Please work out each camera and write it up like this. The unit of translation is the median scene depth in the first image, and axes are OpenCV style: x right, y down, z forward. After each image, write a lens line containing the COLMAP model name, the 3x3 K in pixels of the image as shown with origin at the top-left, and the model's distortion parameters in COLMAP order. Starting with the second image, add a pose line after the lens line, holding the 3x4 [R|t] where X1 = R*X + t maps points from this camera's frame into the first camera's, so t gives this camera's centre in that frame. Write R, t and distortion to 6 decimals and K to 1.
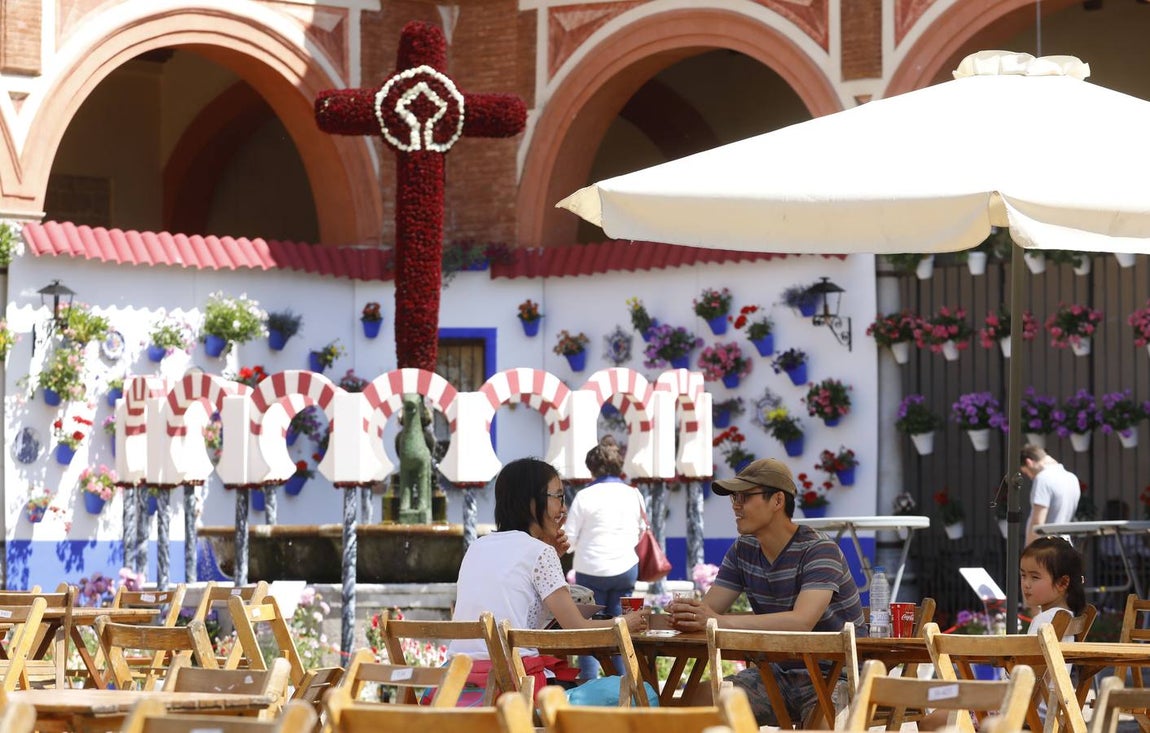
lens RADIAL K [[3760.0, 0, 576.3], [0, 3760.0, 360.4], [0, 0, 1]] dist [0.039685, 0.000000]
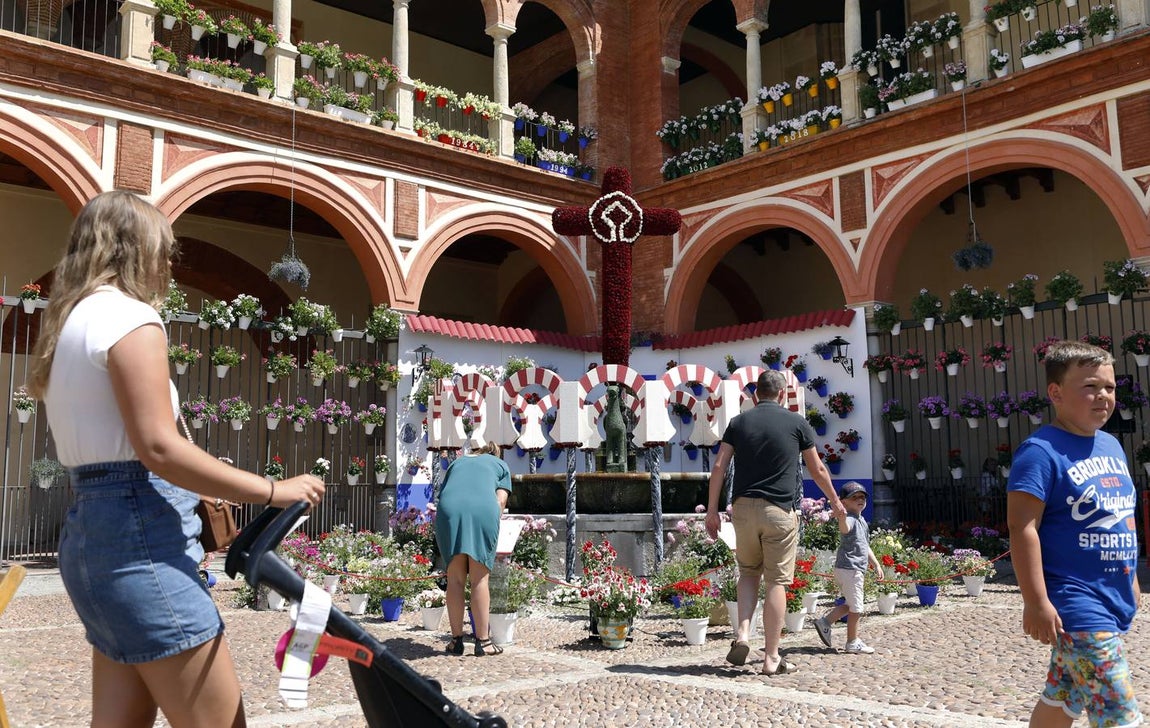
lens RADIAL K [[971.9, 0, 582.6], [0, 971.9, 345.4], [0, 0, 1]] dist [-0.005713, -0.006905]
pose [[0.997006, -0.018665, -0.075033, -0.023009], [0.011702, 0.995672, -0.092195, 0.024823], [0.076430, 0.091041, 0.992910, 0.529875]]
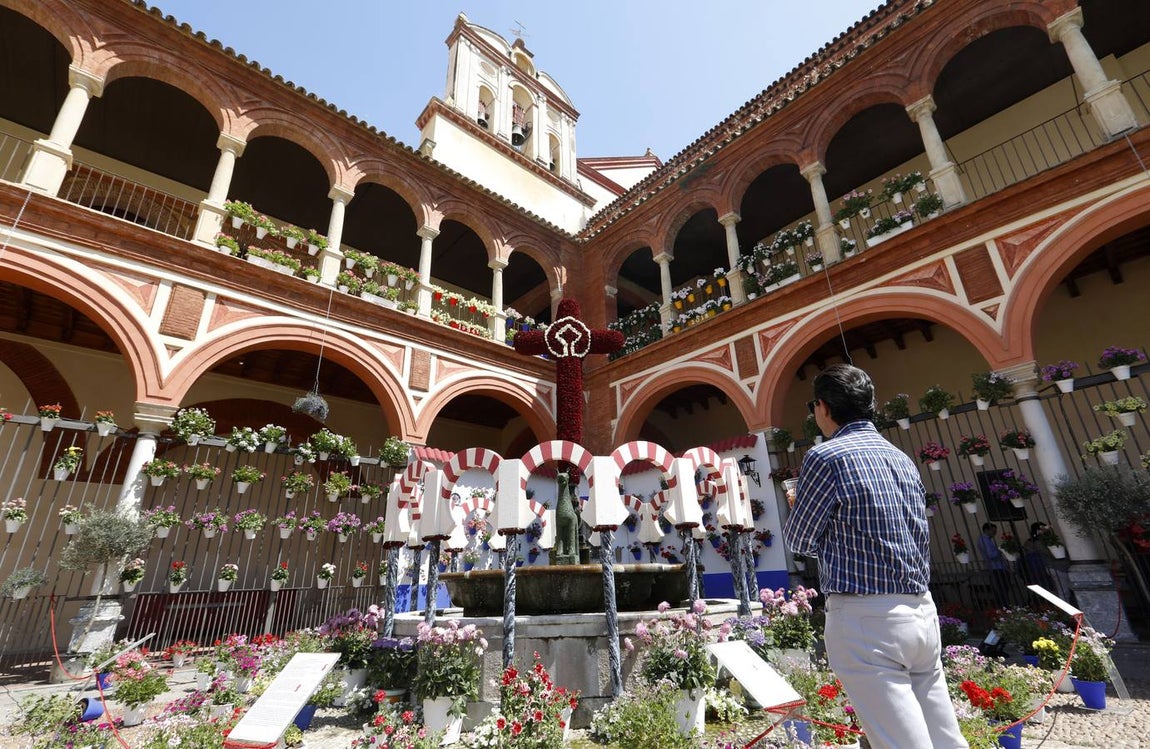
lens RADIAL K [[485.9, 0, 583.6], [0, 485.9, 390.5], [0, 0, 1]] dist [-0.005086, 0.001031]
pose [[0.997860, -0.051151, -0.040729, -0.022576], [0.035433, 0.946537, -0.320643, 0.034834], [0.054953, 0.318514, 0.946324, 0.702363]]
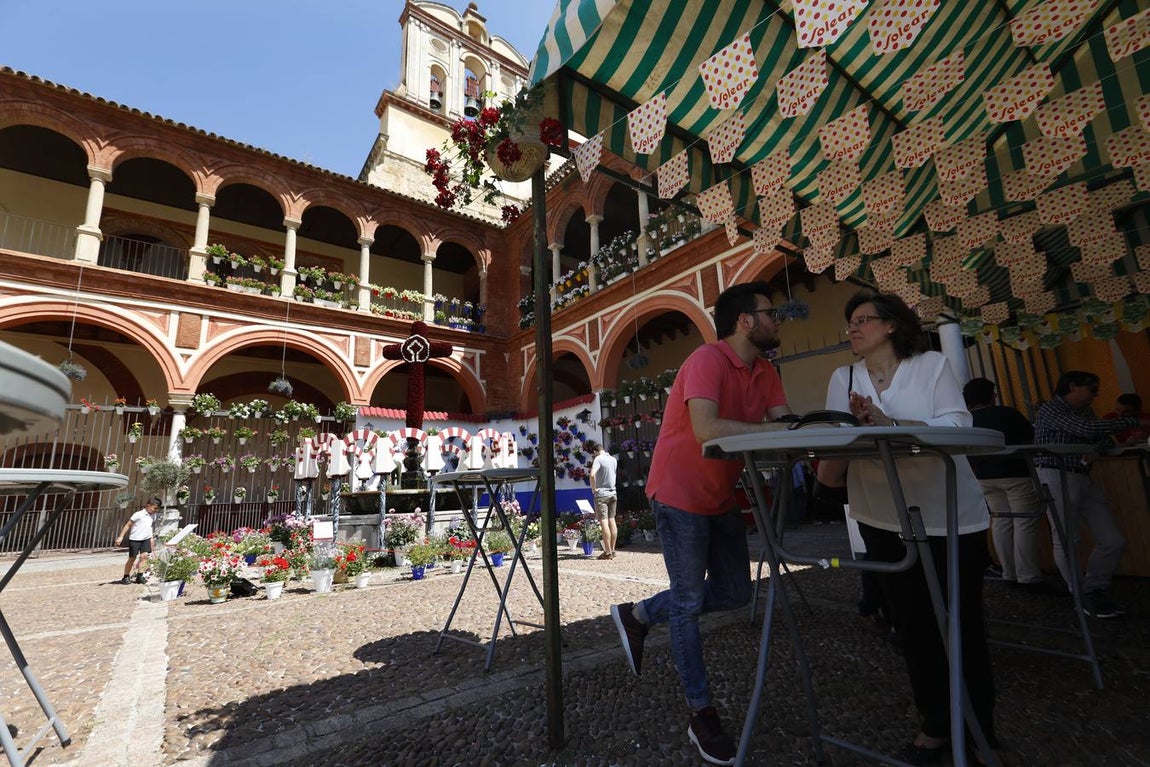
lens RADIAL K [[486.6, 0, 598.5], [0, 486.6, 386.5], [0, 0, 1]] dist [-0.005460, 0.000511]
pose [[0.989746, -0.068004, -0.125609, 0.135218], [0.047120, 0.985612, -0.162323, 0.029550], [0.134840, 0.154740, 0.978710, 0.585222]]
